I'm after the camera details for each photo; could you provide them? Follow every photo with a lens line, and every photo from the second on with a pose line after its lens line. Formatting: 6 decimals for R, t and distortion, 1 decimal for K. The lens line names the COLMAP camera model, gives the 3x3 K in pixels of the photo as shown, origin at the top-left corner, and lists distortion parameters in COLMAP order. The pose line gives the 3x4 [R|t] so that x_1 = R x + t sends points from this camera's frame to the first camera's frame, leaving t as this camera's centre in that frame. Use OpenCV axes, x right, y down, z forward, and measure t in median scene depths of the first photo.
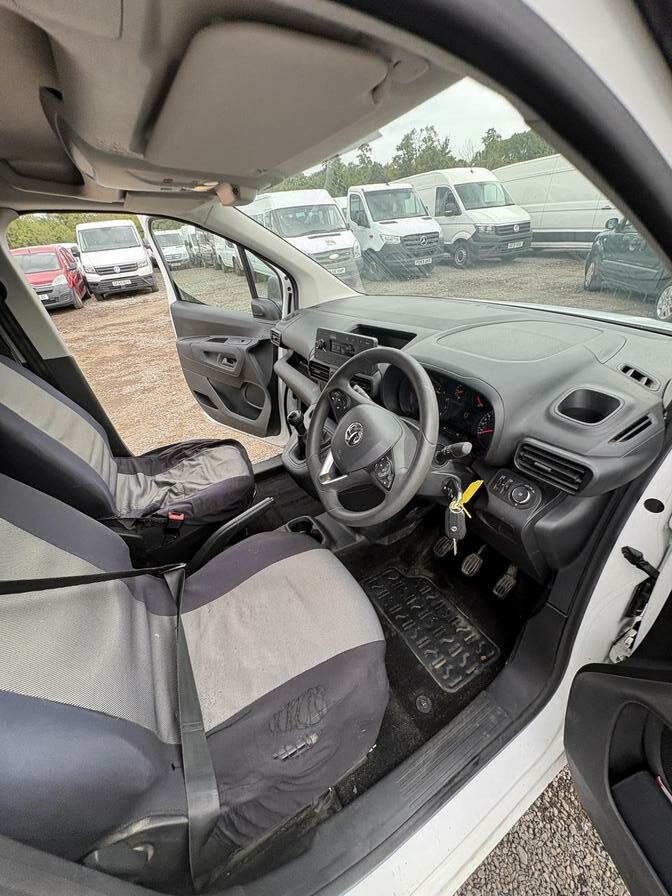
lens RADIAL K [[355.0, 0, 335.9], [0, 355.0, 445.4], [0, 0, 1]] dist [-0.000642, -0.000110]
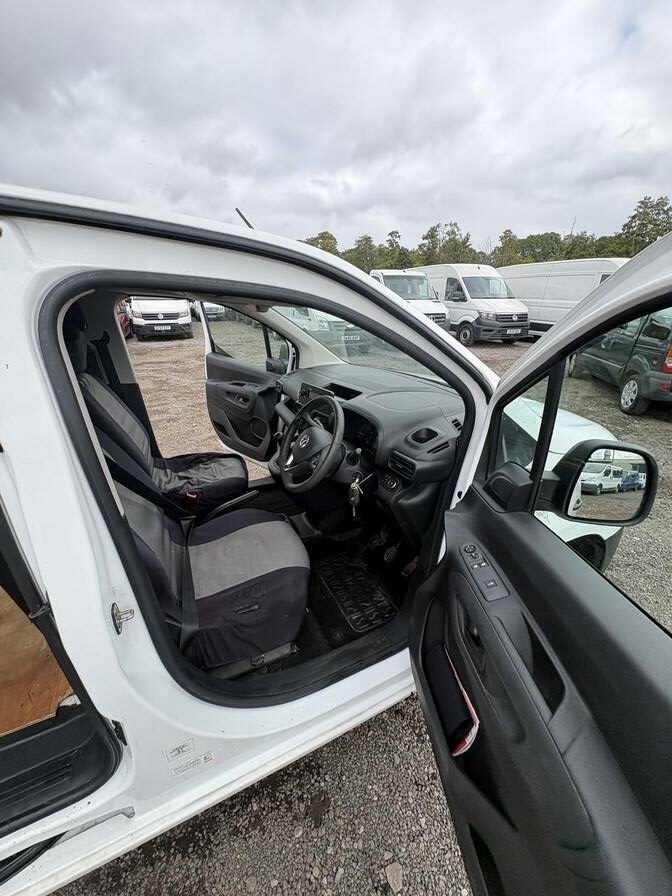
lens RADIAL K [[352.9, 0, 335.0], [0, 352.9, 449.5], [0, 0, 1]] dist [-0.001254, -0.000104]
pose [[0.993549, 0.109392, -0.029899, 0.104342], [-0.112497, 0.984015, -0.138057, 0.094410], [0.014319, 0.140530, 0.989973, -0.295131]]
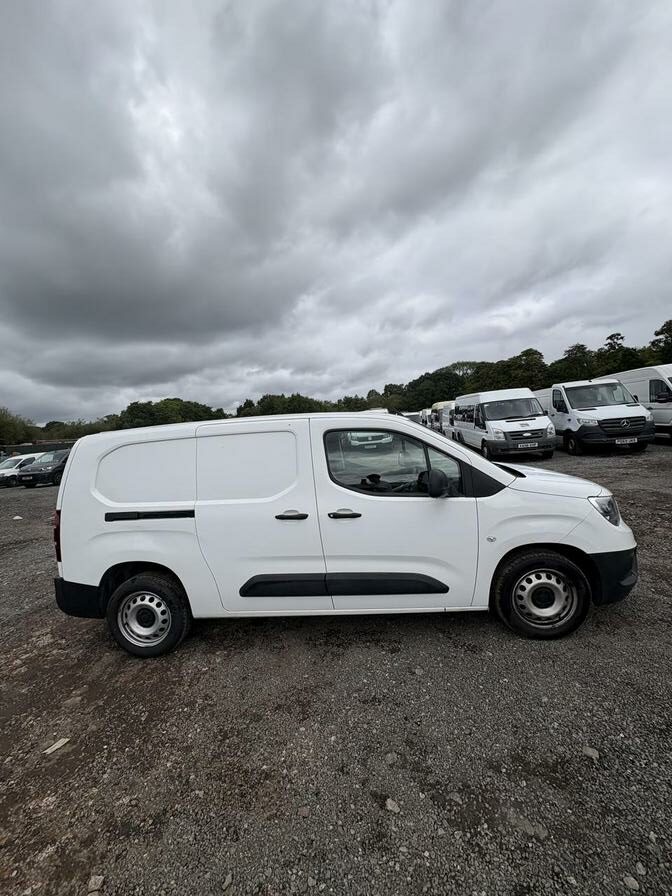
lens RADIAL K [[357.6, 0, 332.3], [0, 357.6, 444.6], [0, 0, 1]] dist [-0.000218, 0.000442]
pose [[0.817444, 0.039361, -0.574661, 0.744944], [-0.282696, 0.896659, -0.340714, 0.526366], [0.501865, 0.440969, 0.744096, -1.167252]]
